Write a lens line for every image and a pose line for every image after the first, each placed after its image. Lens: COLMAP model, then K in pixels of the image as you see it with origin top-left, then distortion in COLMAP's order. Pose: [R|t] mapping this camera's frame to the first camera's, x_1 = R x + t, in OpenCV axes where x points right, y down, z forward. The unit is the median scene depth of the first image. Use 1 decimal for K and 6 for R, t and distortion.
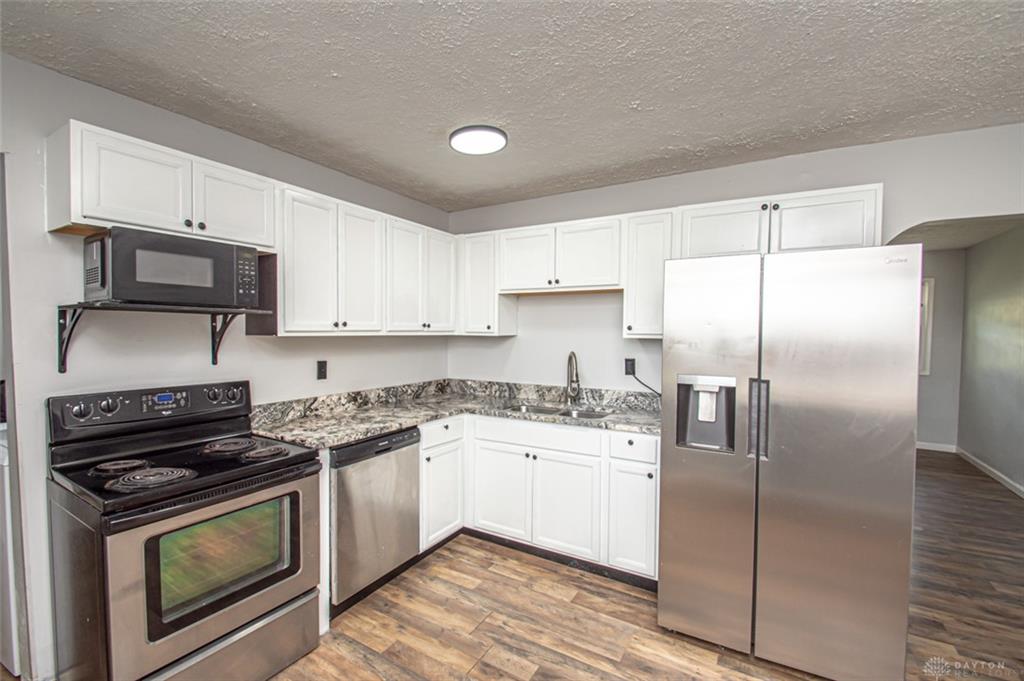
lens RADIAL K [[449.1, 0, 506.1], [0, 449.1, 344.0], [0, 0, 1]] dist [-0.000254, -0.010545]
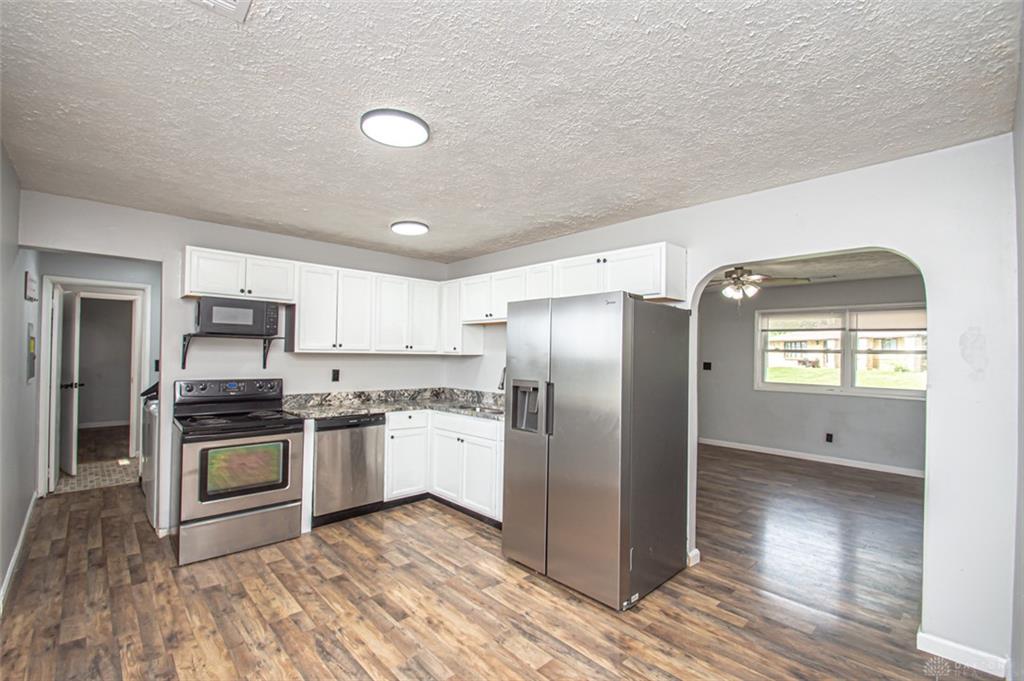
lens RADIAL K [[462.1, 0, 508.4], [0, 462.1, 343.0], [0, 0, 1]] dist [0.017447, -0.020178]
pose [[0.960258, 0.000643, -0.279115, 0.595594], [-0.016636, 0.998352, -0.054932, 0.024140], [0.278619, 0.057392, 0.958685, -0.356943]]
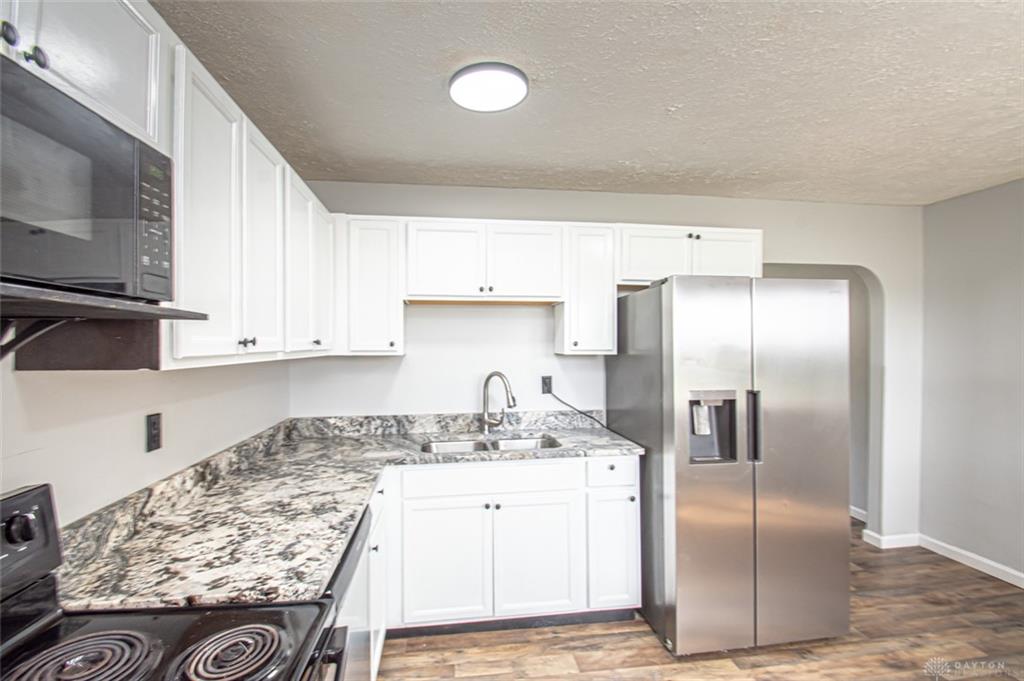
lens RADIAL K [[445.6, 0, 502.2], [0, 445.6, 343.5], [0, 0, 1]] dist [0.012384, -0.017804]
pose [[0.782147, -0.007781, 0.623045, -0.414873], [0.025704, 0.999474, -0.019786, -0.021393], [-0.622564, 0.031491, 0.781935, 0.359236]]
